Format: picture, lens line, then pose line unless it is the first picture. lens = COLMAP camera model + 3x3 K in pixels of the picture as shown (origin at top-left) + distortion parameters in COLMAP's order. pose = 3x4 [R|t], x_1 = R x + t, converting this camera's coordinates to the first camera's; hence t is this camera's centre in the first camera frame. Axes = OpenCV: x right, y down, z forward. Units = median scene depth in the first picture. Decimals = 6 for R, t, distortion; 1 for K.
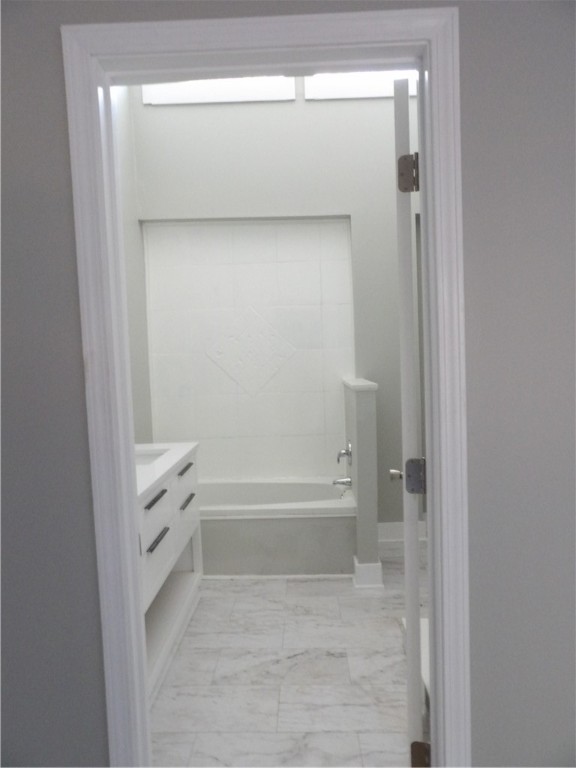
lens RADIAL K [[548.0, 0, 291.3], [0, 548.0, 383.3], [0, 0, 1]] dist [-0.036249, 0.041922]
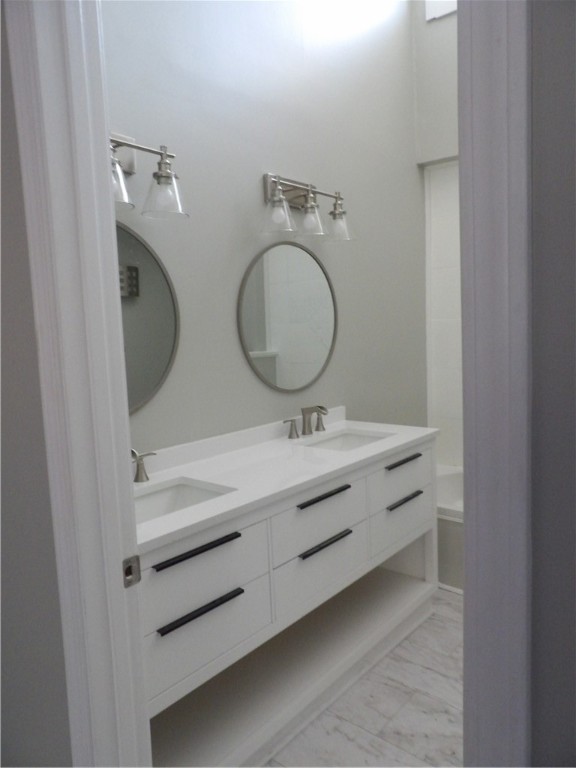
lens RADIAL K [[548.0, 0, 285.2], [0, 548.0, 385.1], [0, 0, 1]] dist [-0.036249, 0.041922]
pose [[0.780726, 0.069119, -0.621039, 0.177739], [-0.026548, 0.996635, 0.077547, -0.015895], [0.624309, -0.044056, 0.779934, 0.266309]]
